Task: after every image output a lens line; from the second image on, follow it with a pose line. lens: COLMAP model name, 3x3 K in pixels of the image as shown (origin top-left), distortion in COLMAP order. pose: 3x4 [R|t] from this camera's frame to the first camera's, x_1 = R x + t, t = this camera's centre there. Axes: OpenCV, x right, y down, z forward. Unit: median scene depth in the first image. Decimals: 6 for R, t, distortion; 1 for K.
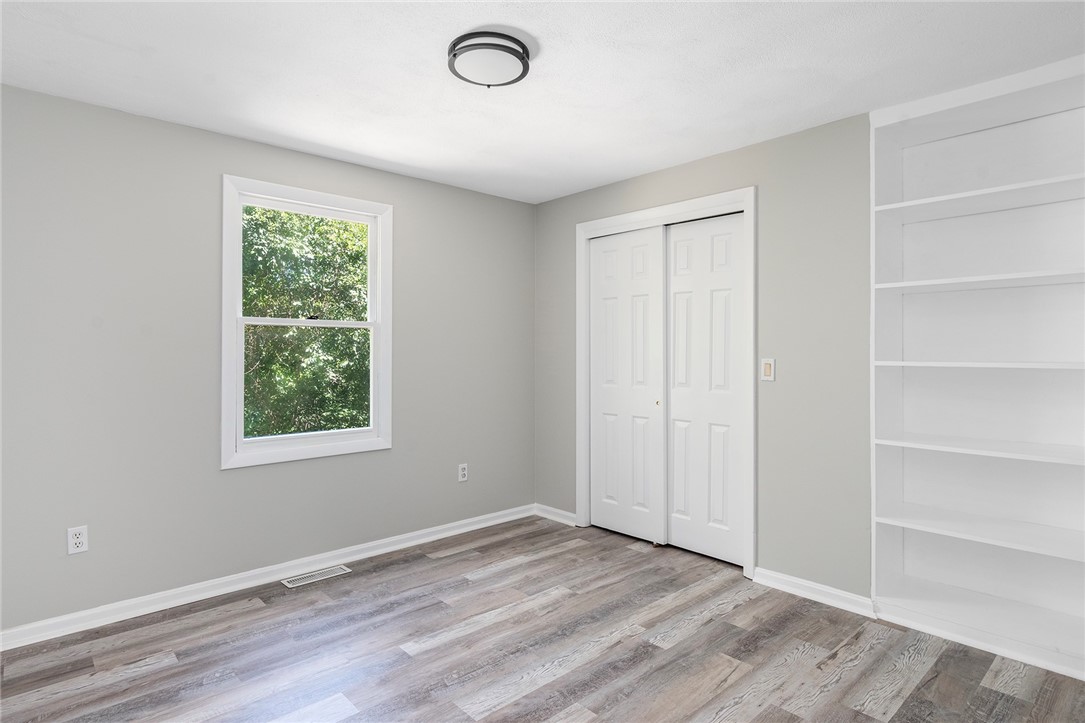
lens RADIAL K [[584.7, 0, 543.7], [0, 584.7, 358.6], [0, 0, 1]] dist [-0.003887, -0.002205]
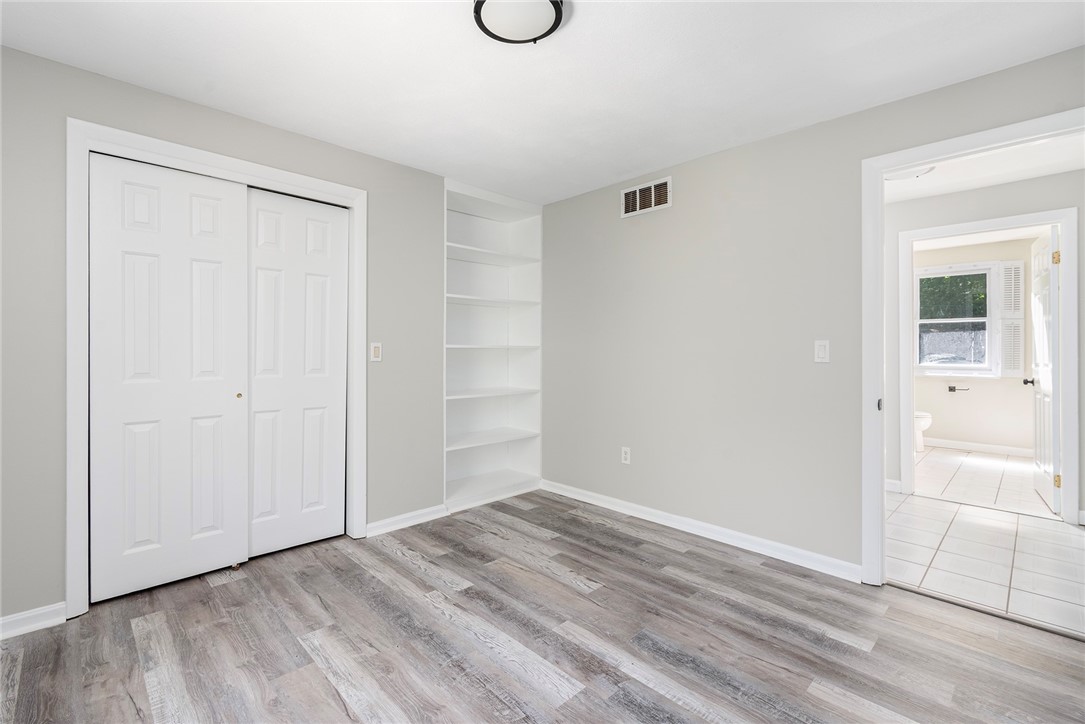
lens RADIAL K [[491.1, 0, 539.6], [0, 491.1, 357.0], [0, 0, 1]] dist [0.004528, -0.001914]
pose [[-0.038701, -0.014238, 0.999149, -0.672045], [0.008511, 0.999858, 0.014578, 0.018862], [-0.999215, 0.009068, -0.038574, 0.768452]]
